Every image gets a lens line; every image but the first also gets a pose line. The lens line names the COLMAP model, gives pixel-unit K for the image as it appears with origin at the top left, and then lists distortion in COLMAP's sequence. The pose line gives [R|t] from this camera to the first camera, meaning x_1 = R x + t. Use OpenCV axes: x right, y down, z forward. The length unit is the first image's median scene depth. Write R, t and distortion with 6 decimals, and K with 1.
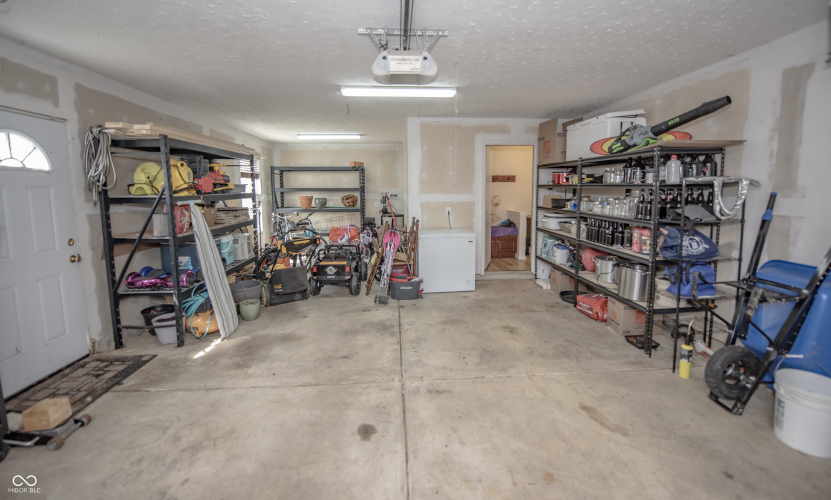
lens RADIAL K [[351.3, 0, 414.4], [0, 351.3, 236.3], [0, 0, 1]] dist [-0.008276, -0.005425]
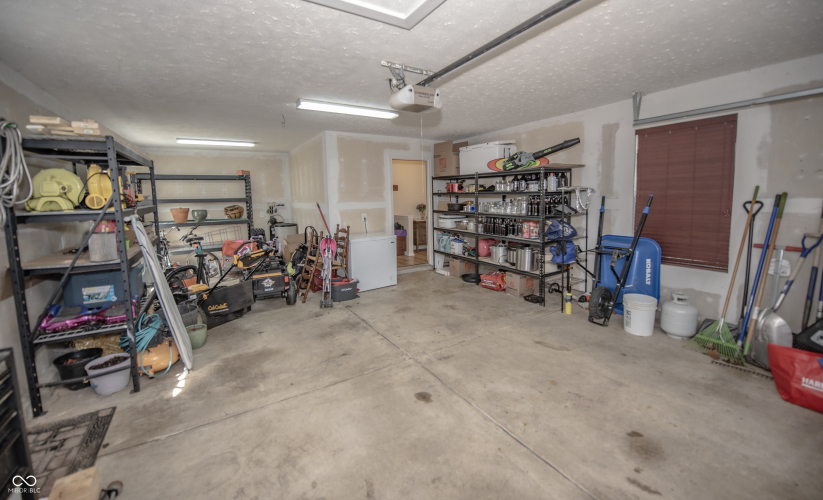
lens RADIAL K [[335.7, 0, 414.2], [0, 335.7, 238.2], [0, 0, 1]] dist [-0.003222, -0.008410]
pose [[0.878789, -0.072218, 0.471714, -0.431819], [0.078292, 0.996907, 0.006768, -0.000619], [-0.470744, 0.030984, 0.881725, -0.016320]]
